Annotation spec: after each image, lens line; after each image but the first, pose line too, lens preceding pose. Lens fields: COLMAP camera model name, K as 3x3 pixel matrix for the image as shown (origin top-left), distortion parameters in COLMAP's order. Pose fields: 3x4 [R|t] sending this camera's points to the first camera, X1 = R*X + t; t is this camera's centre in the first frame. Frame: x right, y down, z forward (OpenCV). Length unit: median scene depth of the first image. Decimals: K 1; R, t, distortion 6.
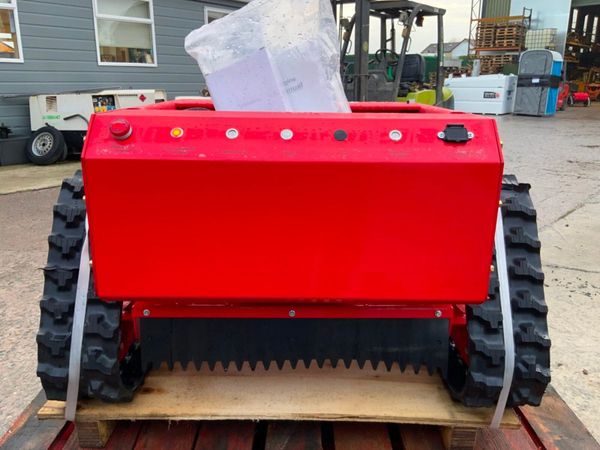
lens RADIAL K [[499.2, 0, 298.7], [0, 499.2, 225.2], [0, 0, 1]] dist [-0.010711, -0.005076]
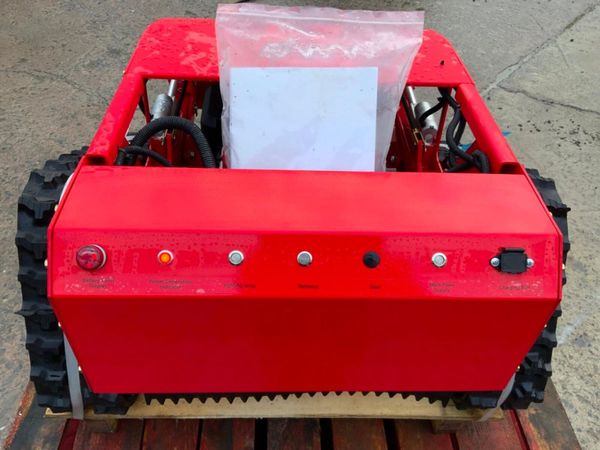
lens RADIAL K [[499.2, 0, 301.5], [0, 499.2, 224.6], [0, 0, 1]] dist [-0.010711, -0.005076]
pose [[0.998444, 0.001332, 0.055739, -0.057593], [-0.026217, 0.893516, 0.448266, -0.453856], [-0.049207, -0.449030, 0.892161, 0.242351]]
